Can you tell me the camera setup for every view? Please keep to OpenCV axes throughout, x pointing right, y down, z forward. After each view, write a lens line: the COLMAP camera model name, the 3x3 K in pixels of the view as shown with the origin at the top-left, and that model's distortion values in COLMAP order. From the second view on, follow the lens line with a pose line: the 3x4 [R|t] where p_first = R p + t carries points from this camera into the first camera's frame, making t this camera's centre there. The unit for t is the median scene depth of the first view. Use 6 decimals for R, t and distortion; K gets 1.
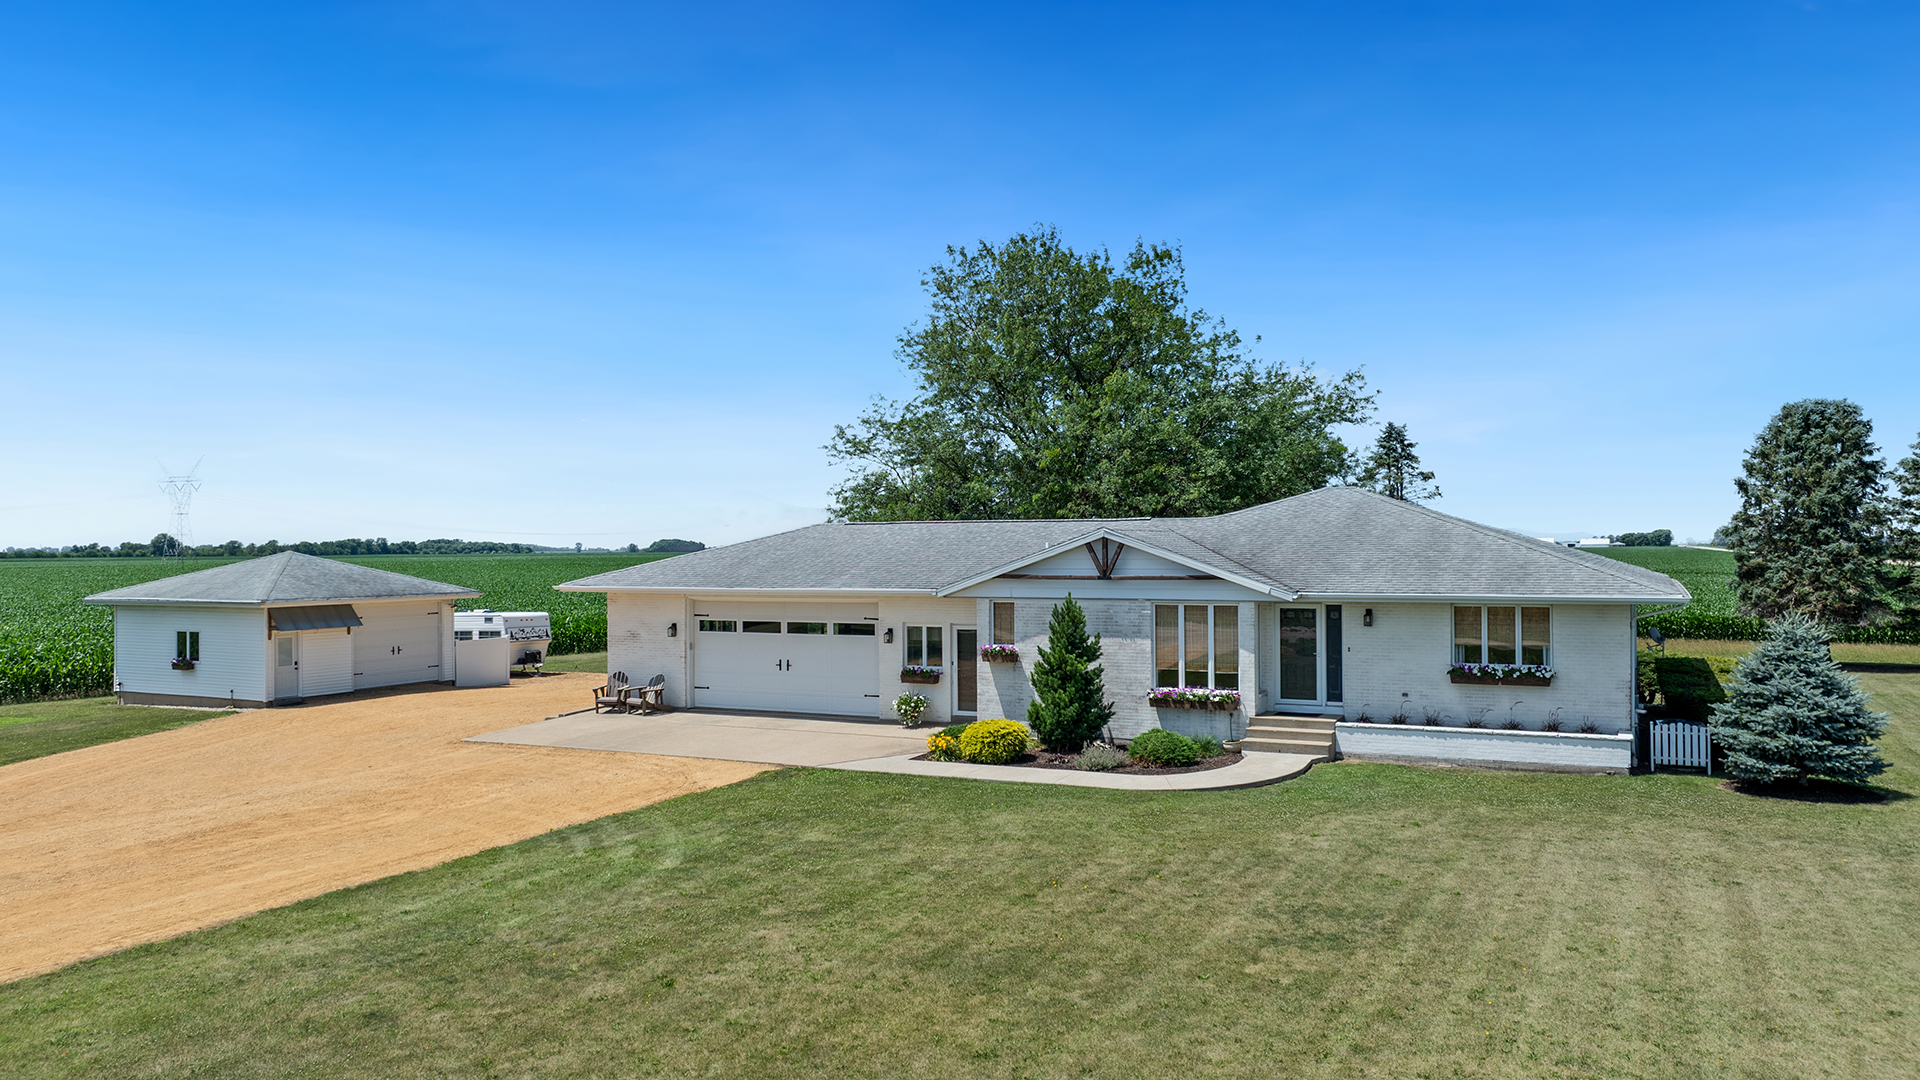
lens RADIAL K [[1389.5, 0, 960.0], [0, 1389.5, 540.0], [0, 0, 1]] dist [-0.021609, -0.000292]
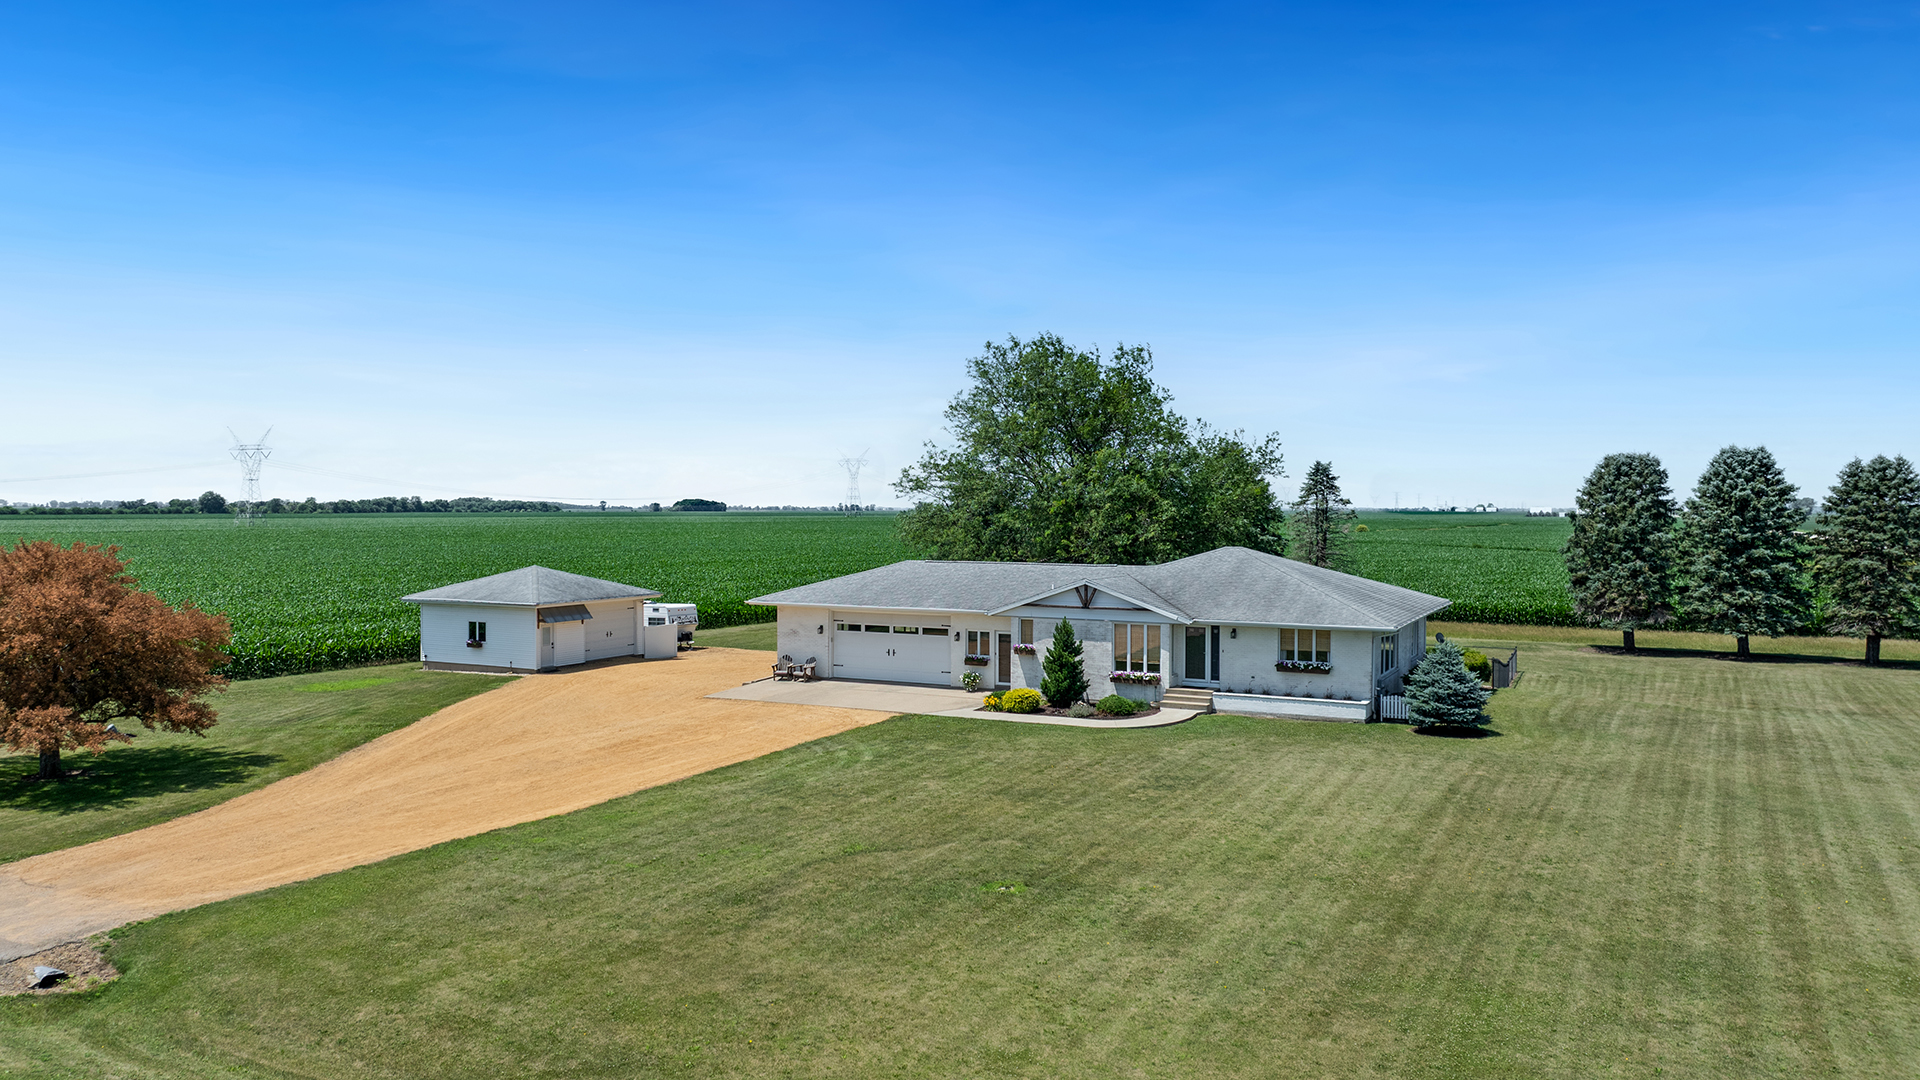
lens RADIAL K [[1353.9, 0, 960.0], [0, 1353.9, 540.0], [0, 0, 1]] dist [0.000824, -0.054920]
pose [[0.999903, 0.009230, -0.010442, -0.032810], [-0.008934, 0.999565, 0.028089, -0.094163], [0.010697, -0.027993, 0.999551, -0.630556]]
